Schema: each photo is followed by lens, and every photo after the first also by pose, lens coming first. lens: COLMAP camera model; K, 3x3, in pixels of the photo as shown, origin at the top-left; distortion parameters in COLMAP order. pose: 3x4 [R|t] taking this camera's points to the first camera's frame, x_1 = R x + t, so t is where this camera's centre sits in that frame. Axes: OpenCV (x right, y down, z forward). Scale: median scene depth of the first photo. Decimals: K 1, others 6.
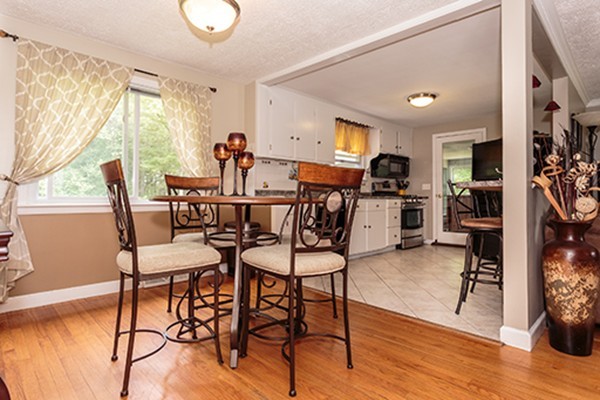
lens RADIAL K [[331.4, 0, 300.0], [0, 331.4, 200.0], [0, 0, 1]] dist [0.000589, -0.001041]
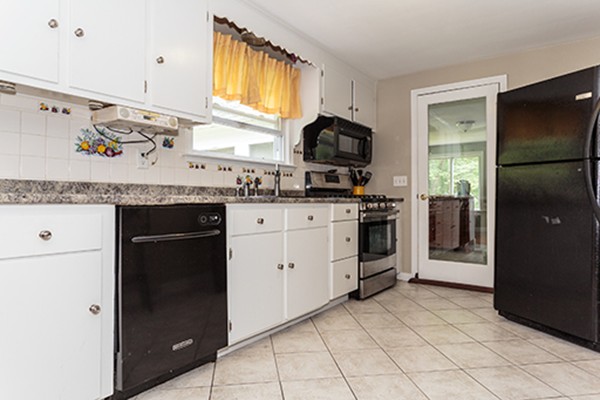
lens RADIAL K [[390.7, 0, 300.0], [0, 390.7, 200.0], [0, 0, 1]] dist [-0.003368, -0.001924]
pose [[0.987935, 0.003133, 0.154839, 0.115065], [-0.002601, 0.999990, -0.003642, -0.004525], [-0.154849, 0.003195, 0.987933, 0.393843]]
